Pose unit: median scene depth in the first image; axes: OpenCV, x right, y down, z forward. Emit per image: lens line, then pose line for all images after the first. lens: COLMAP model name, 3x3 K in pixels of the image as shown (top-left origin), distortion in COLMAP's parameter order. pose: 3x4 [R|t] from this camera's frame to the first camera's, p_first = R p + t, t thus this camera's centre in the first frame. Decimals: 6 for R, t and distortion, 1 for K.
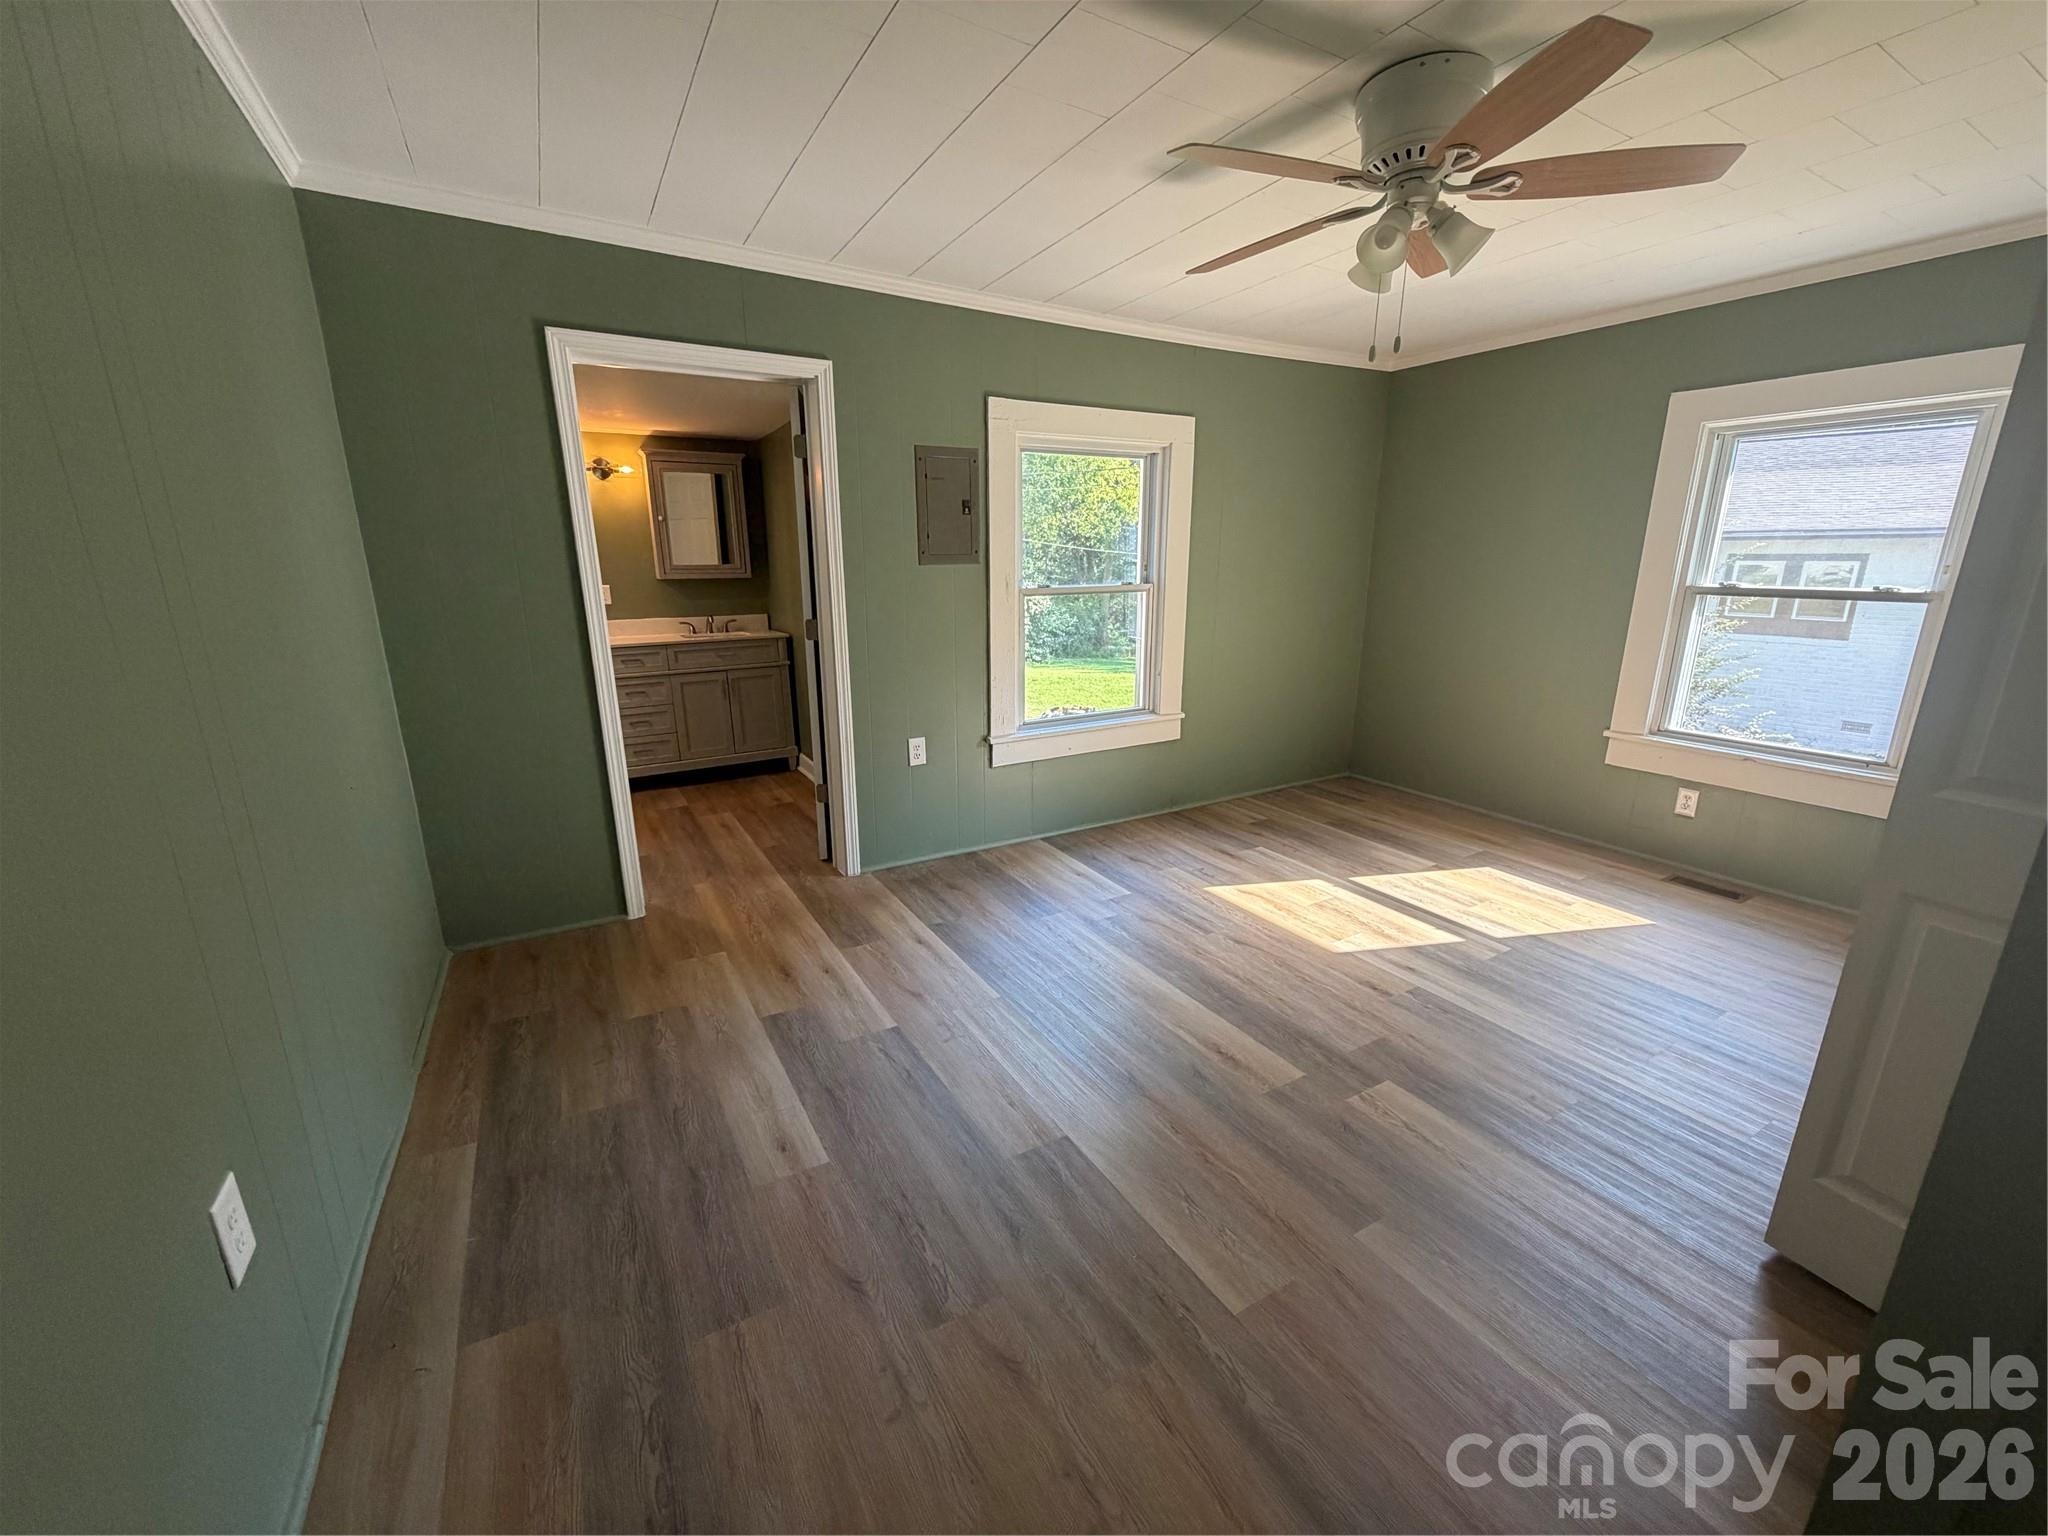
lens RADIAL K [[769.5, 0, 1025.2], [0, 769.5, 749.7], [0, 0, 1]] dist [-0.000050, 0.000024]
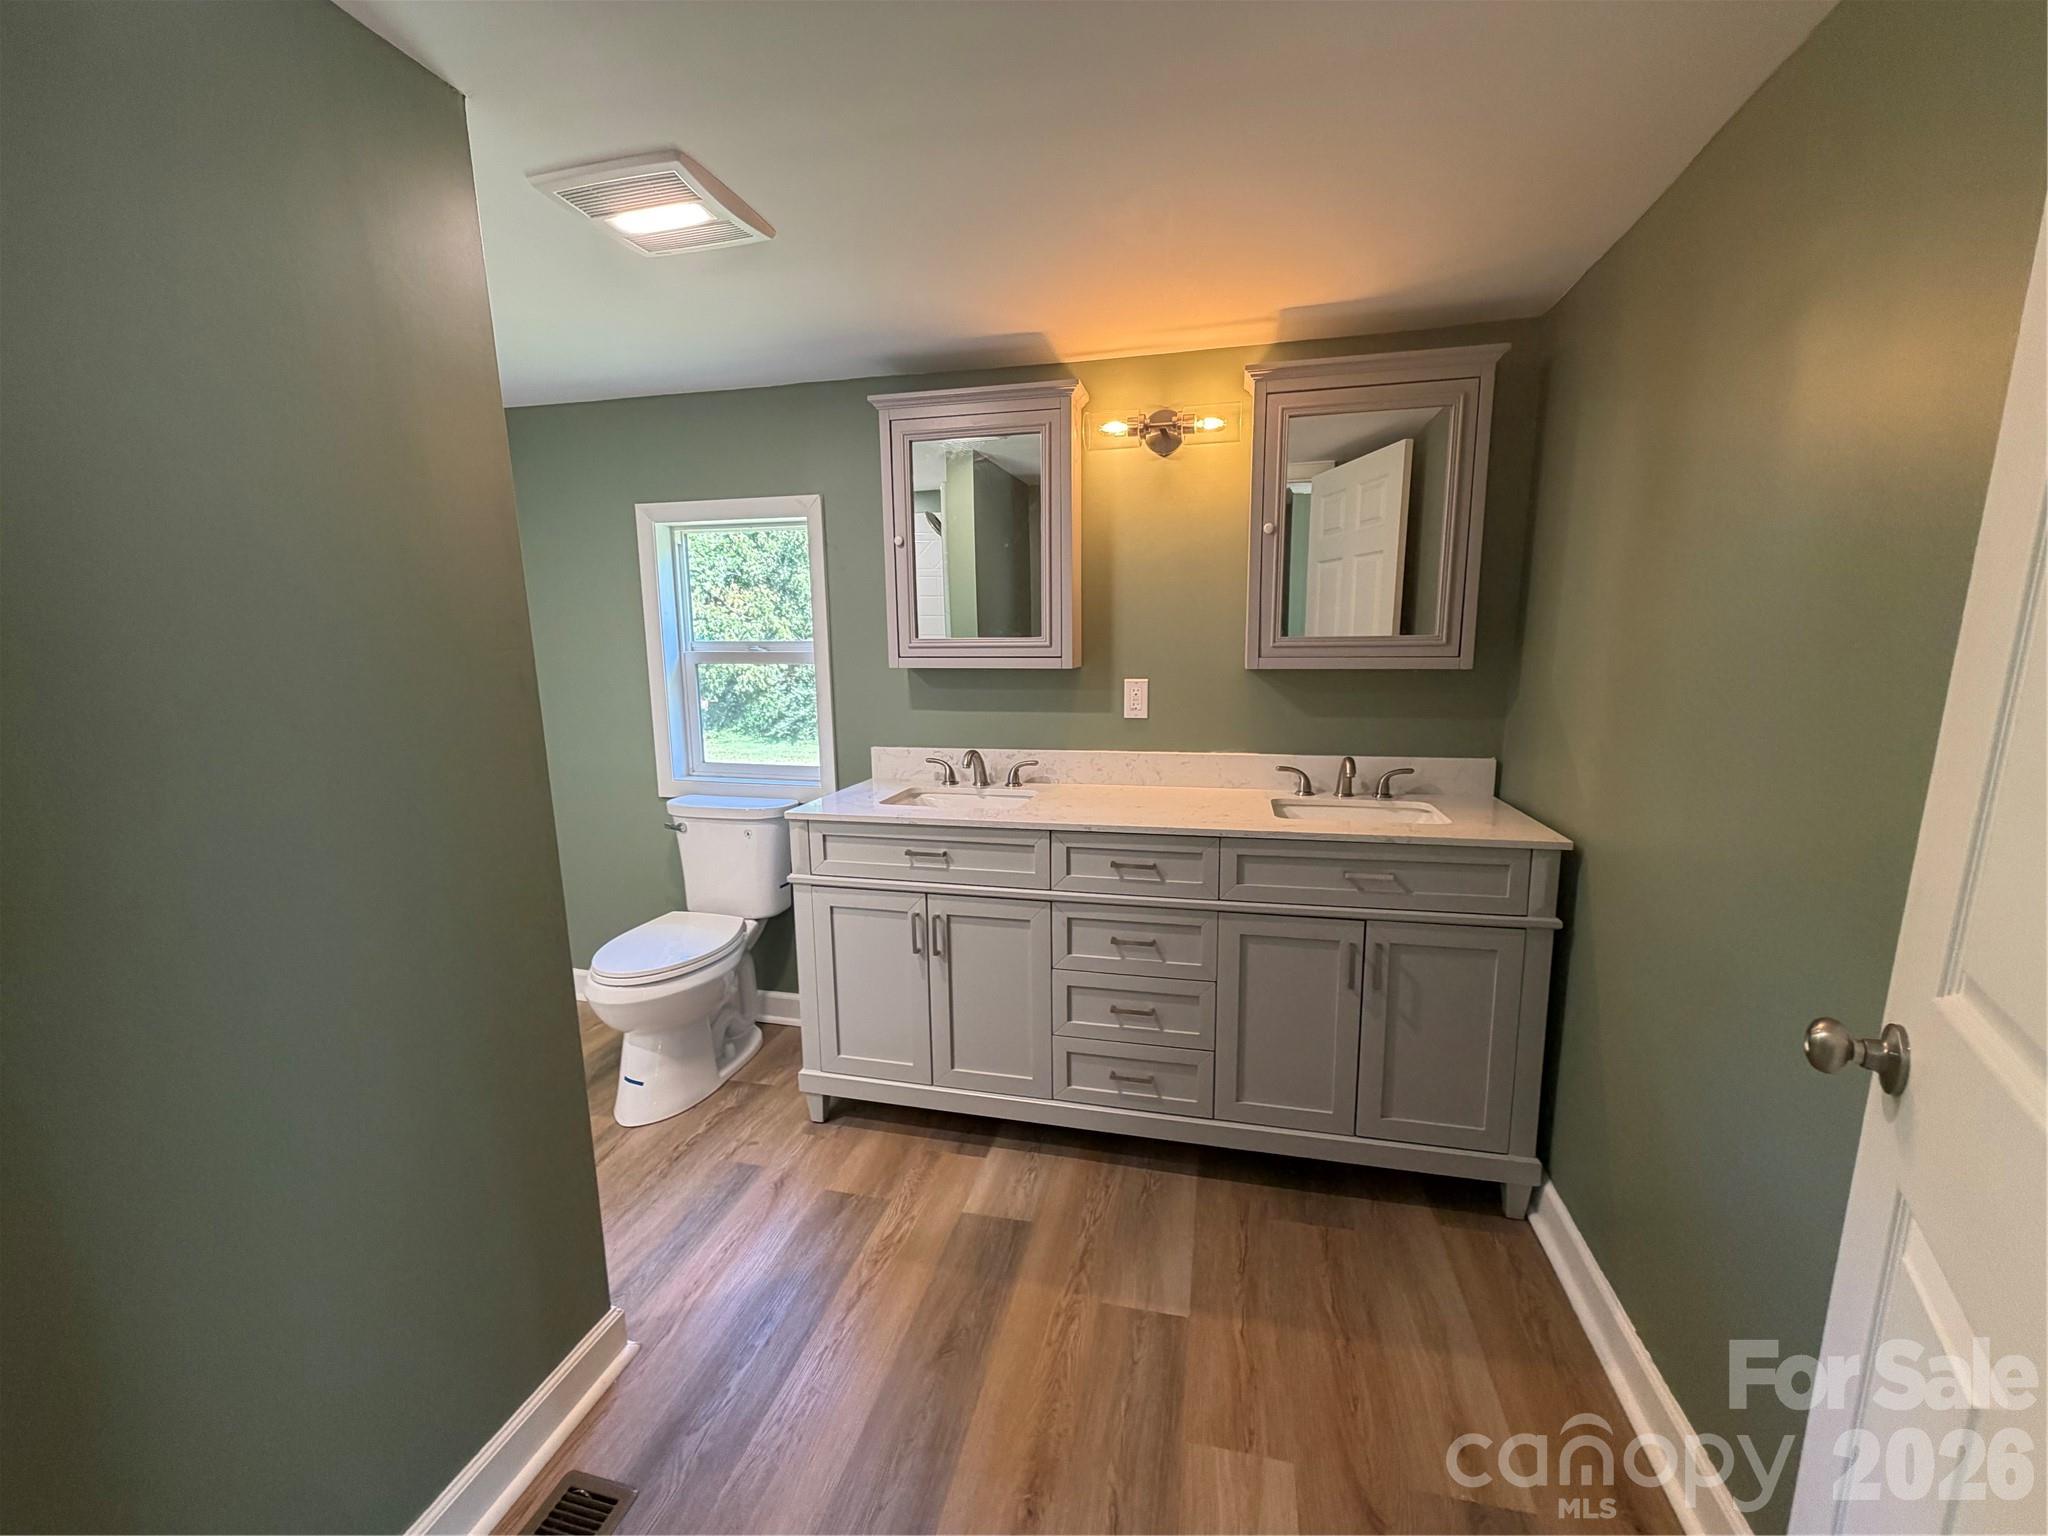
lens RADIAL K [[814.8, 0, 1034.5], [0, 814.8, 767.3], [0, 0, 1]] dist [0.001043, 0.000153]
pose [[0.709361, 0.109040, -0.696360, -0.235775], [-0.162263, 0.986689, -0.010791, -0.144089], [0.685914, 0.120648, 0.717611, 0.600211]]
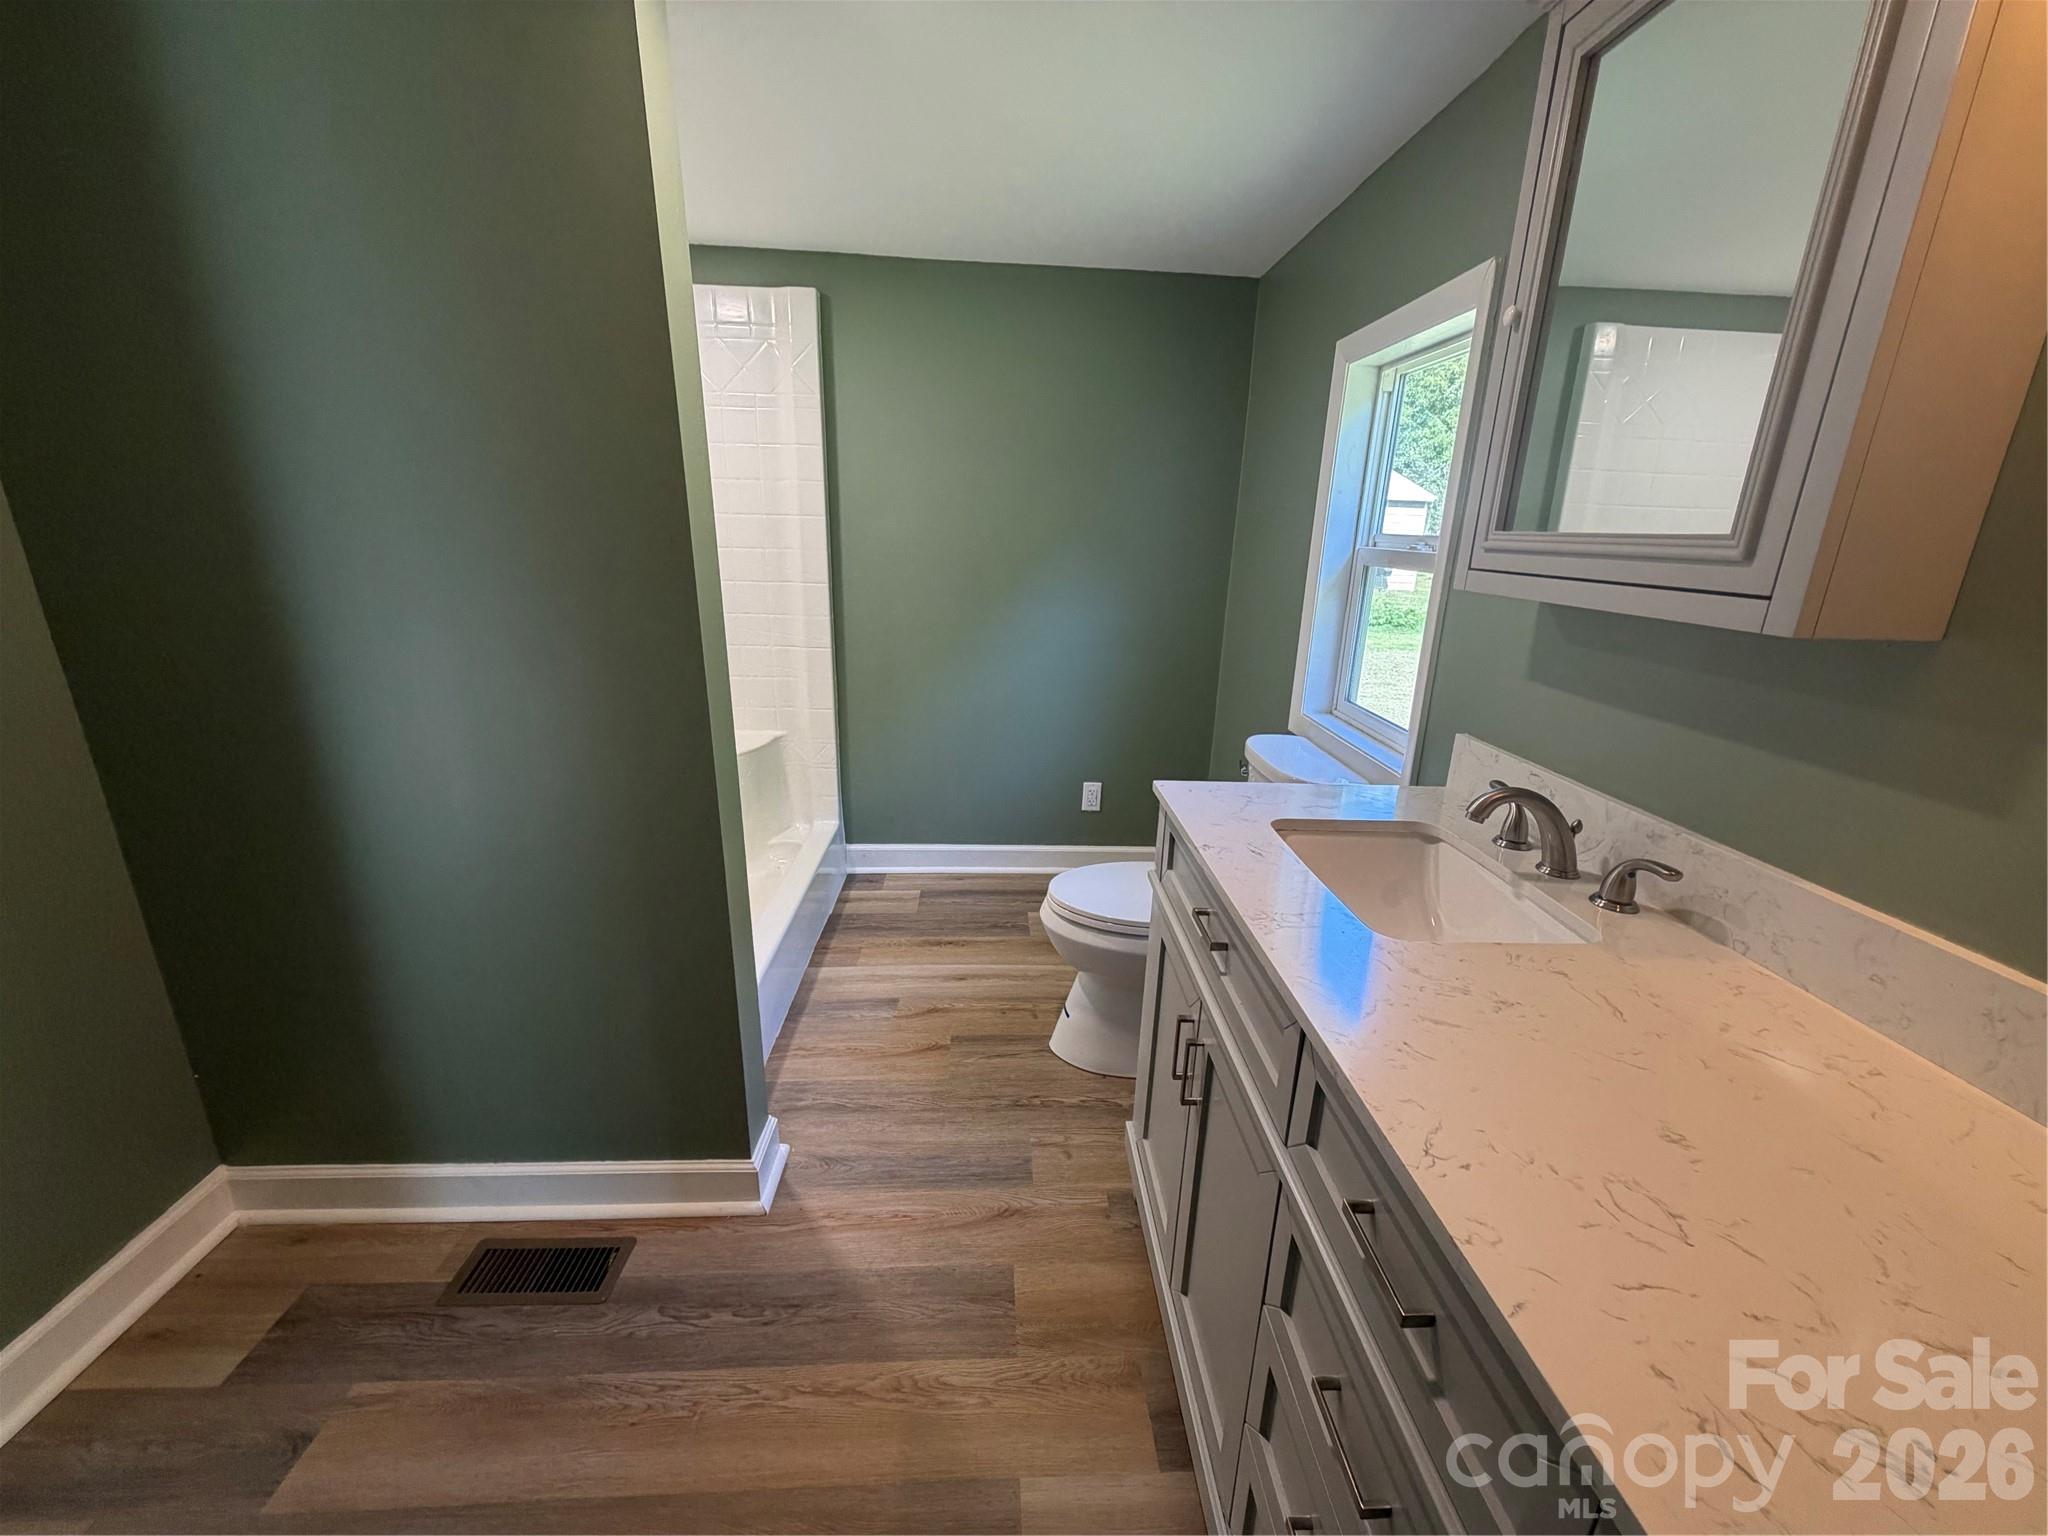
lens RADIAL K [[814.8, 0, 1034.5], [0, 814.8, 767.3], [0, 0, 1]] dist [0.001043, 0.000153]
pose [[-0.478524, 0.237539, -0.845334, -0.359949], [-0.237522, 0.891805, 0.385054, -0.213388], [0.845339, 0.385043, -0.370329, 0.898396]]
